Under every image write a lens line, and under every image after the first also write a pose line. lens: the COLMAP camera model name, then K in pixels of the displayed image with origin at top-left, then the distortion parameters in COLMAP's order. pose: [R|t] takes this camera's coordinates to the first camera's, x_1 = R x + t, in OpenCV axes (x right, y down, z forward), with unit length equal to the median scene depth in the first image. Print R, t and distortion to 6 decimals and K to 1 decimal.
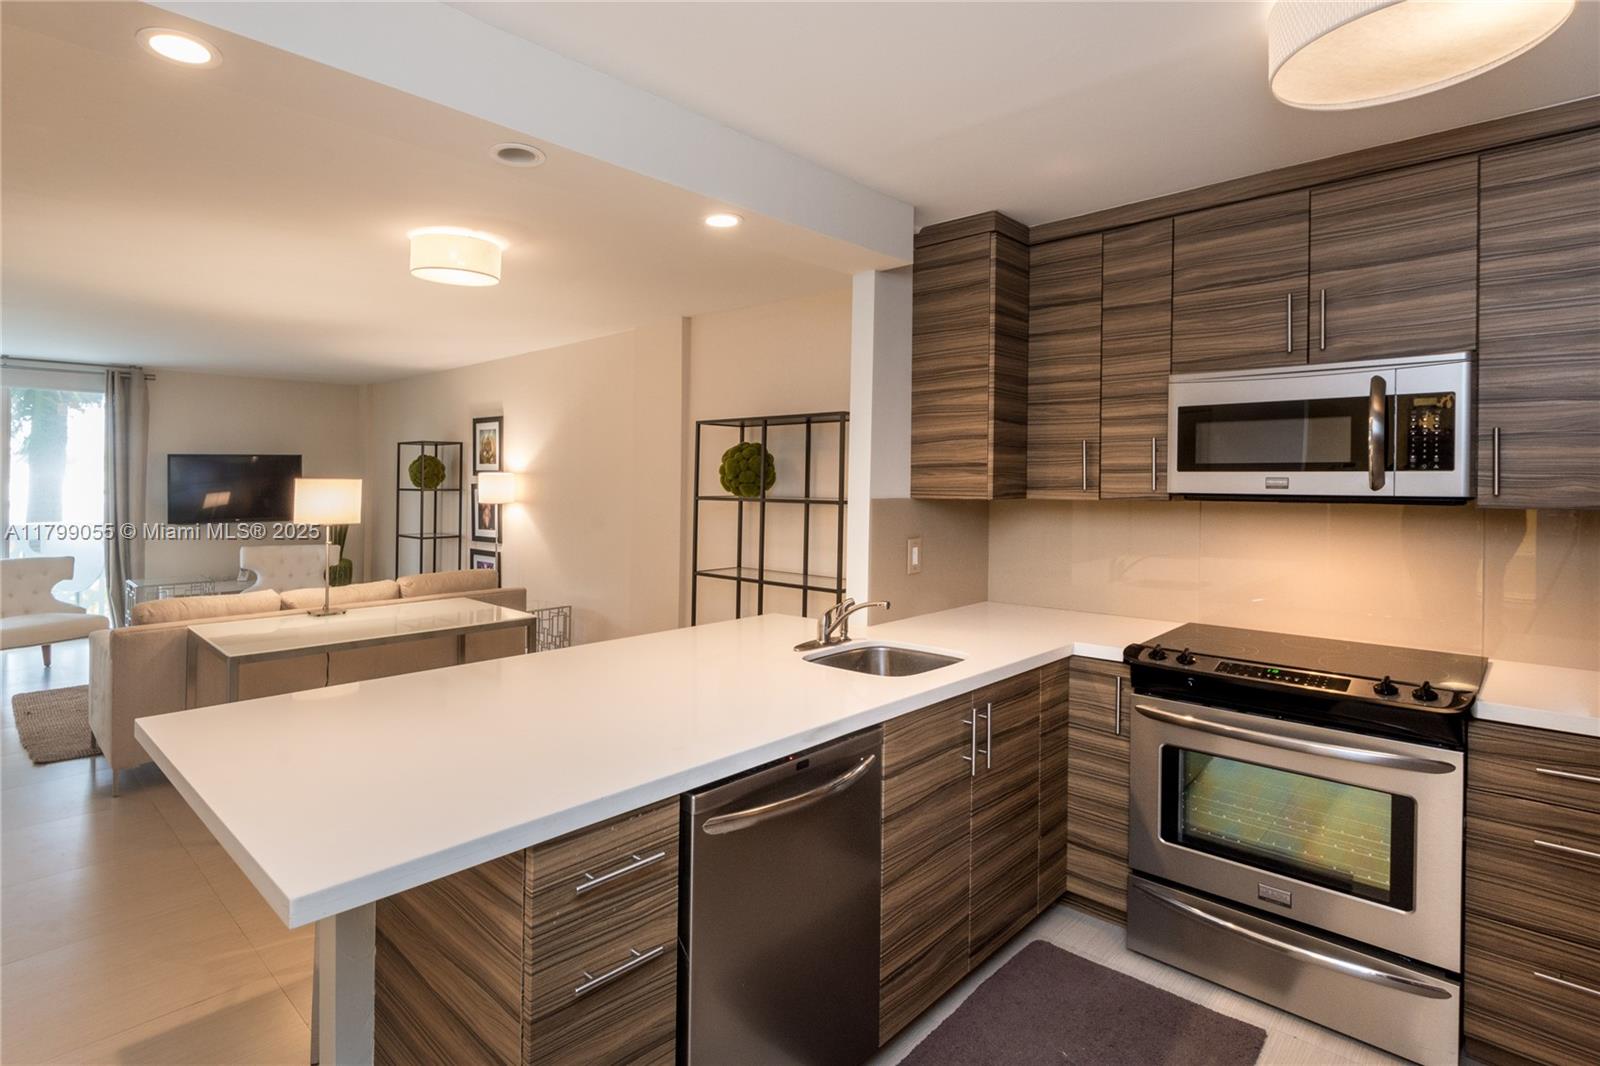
lens RADIAL K [[806.8, 0, 772.2], [0, 806.8, 477.2], [0, 0, 1]] dist [-0.004029, -0.000626]
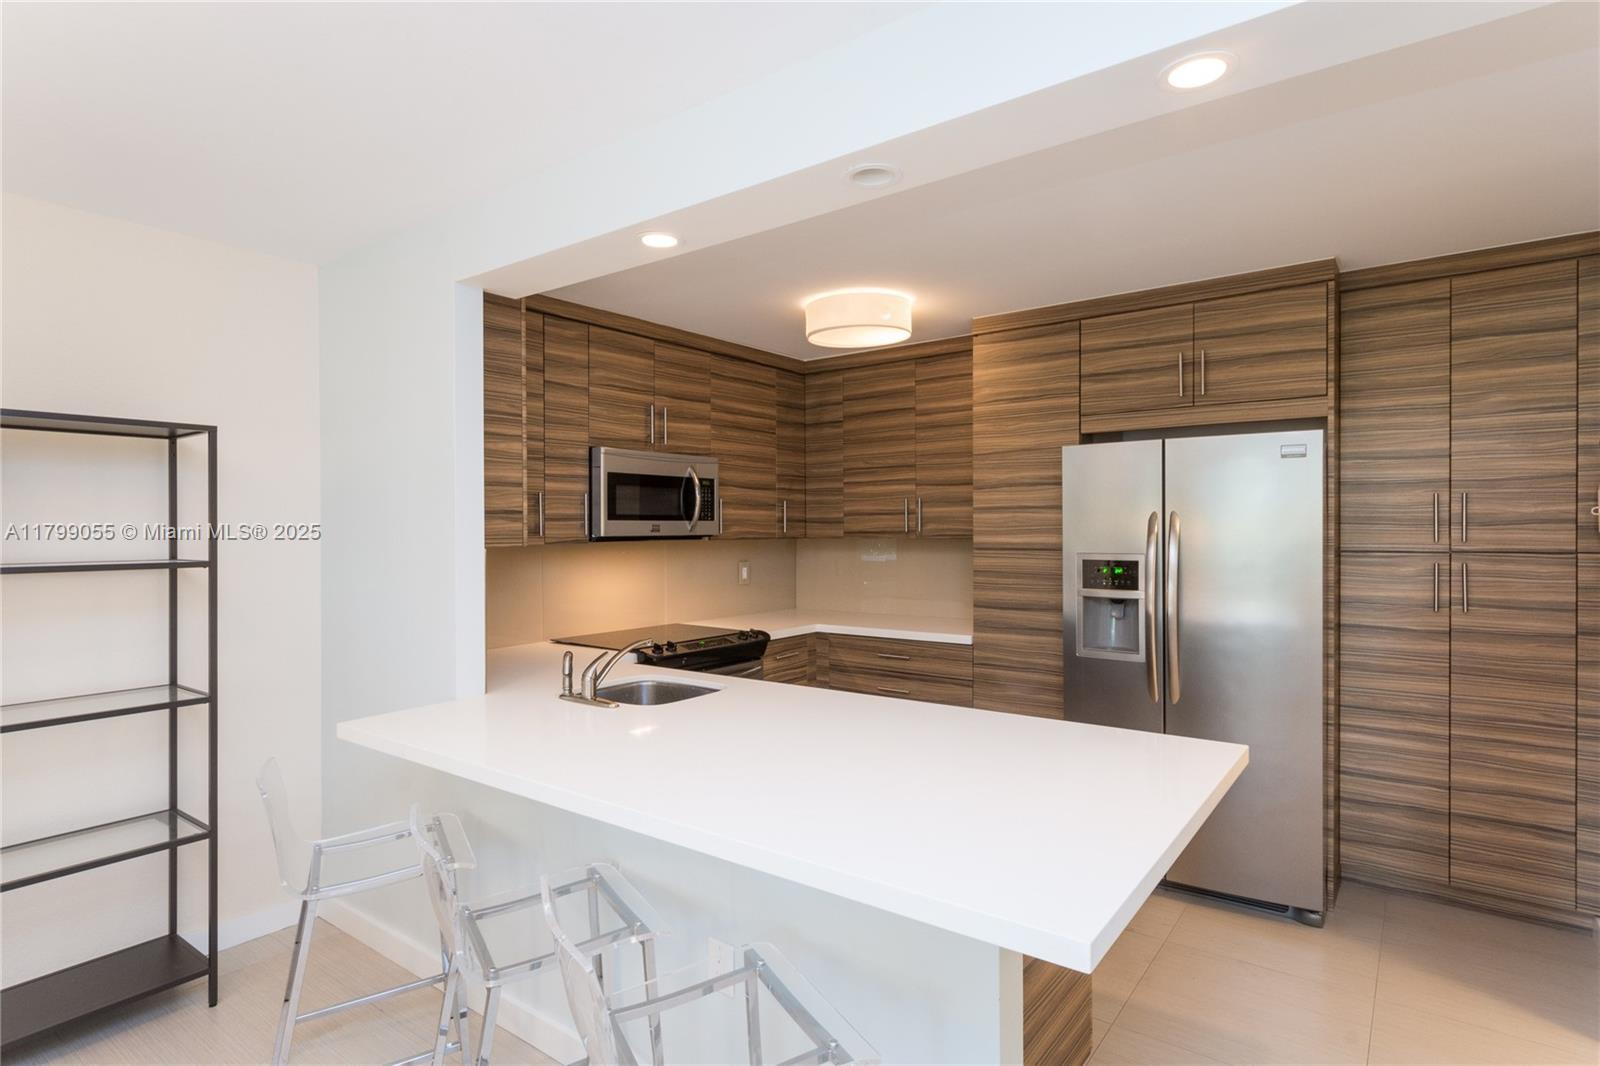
lens RADIAL K [[815.0, 0, 792.9], [0, 815.0, 540.6], [0, 0, 1]] dist [0.002634, 0.001124]
pose [[-0.104202, -0.021178, 0.994331, -0.873680], [0.001690, 0.999768, 0.021471, -0.001685], [-0.994555, 0.003917, -0.104142, 0.830385]]
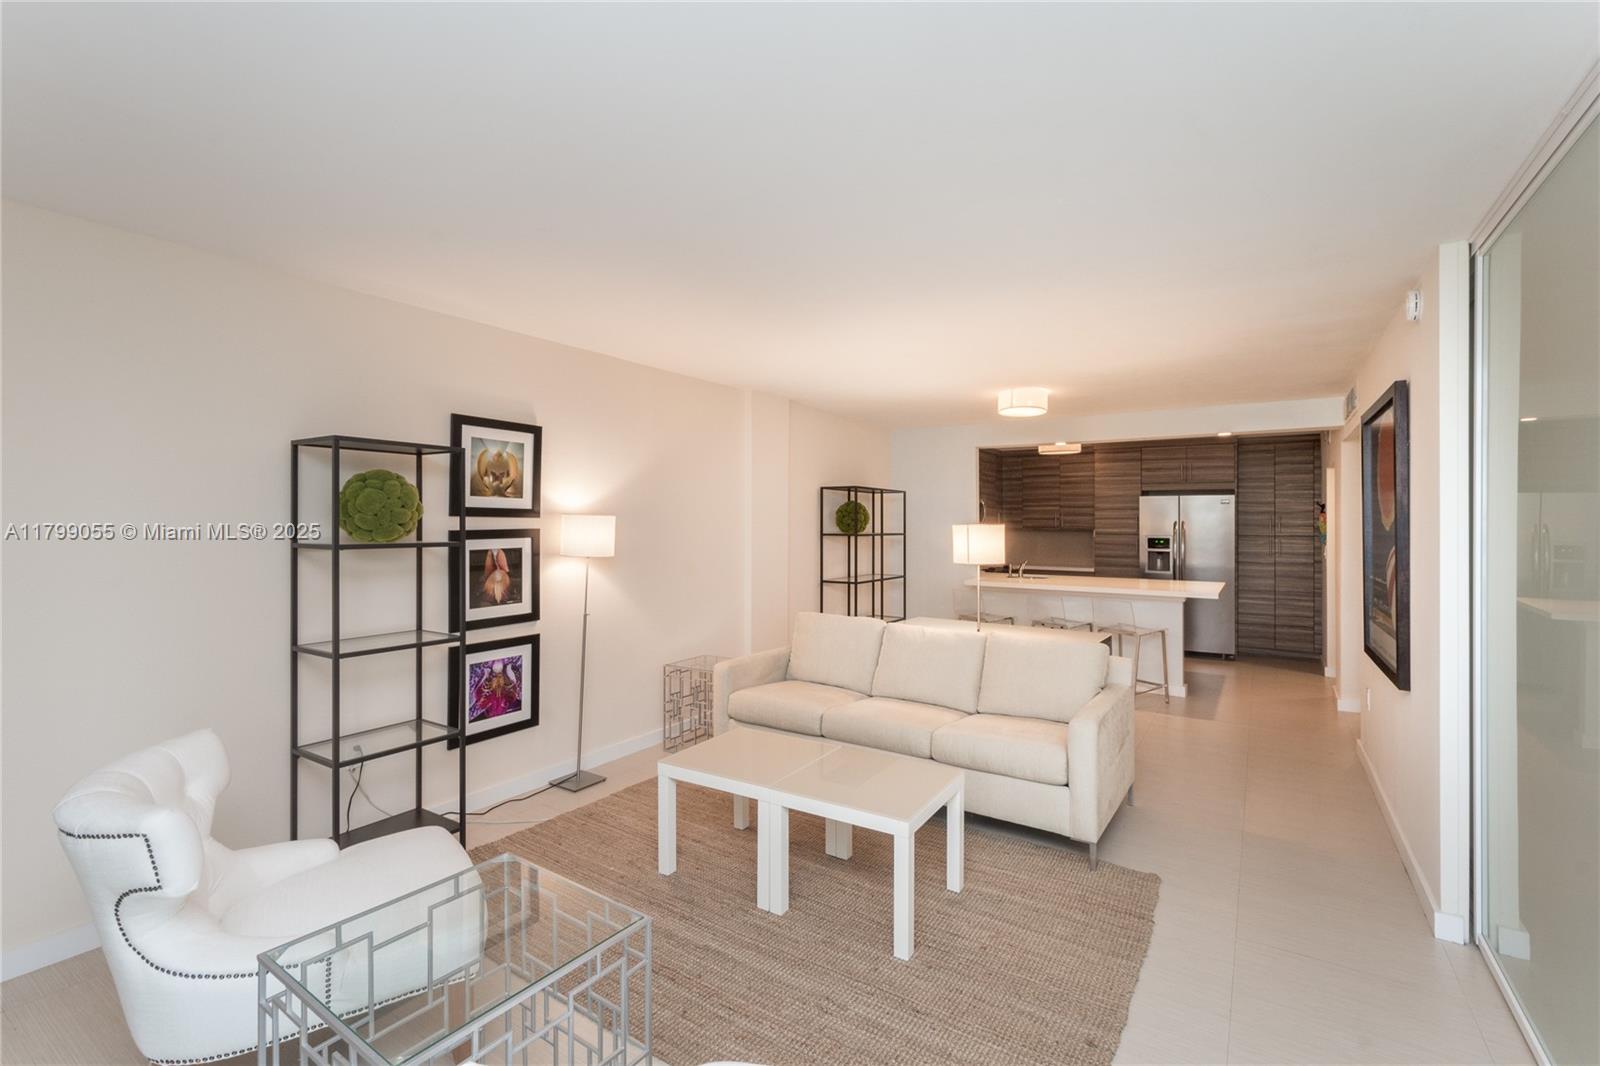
lens RADIAL K [[689.4, 0, 805.9], [0, 689.4, 518.6], [0, 0, 1]] dist [0.020681, 0.000108]
pose [[-0.193586, -0.000800, 0.981083, -1.046762], [-0.010528, 0.999944, -0.001262, -0.002343], [-0.981027, -0.010573, -0.193584, 1.005782]]
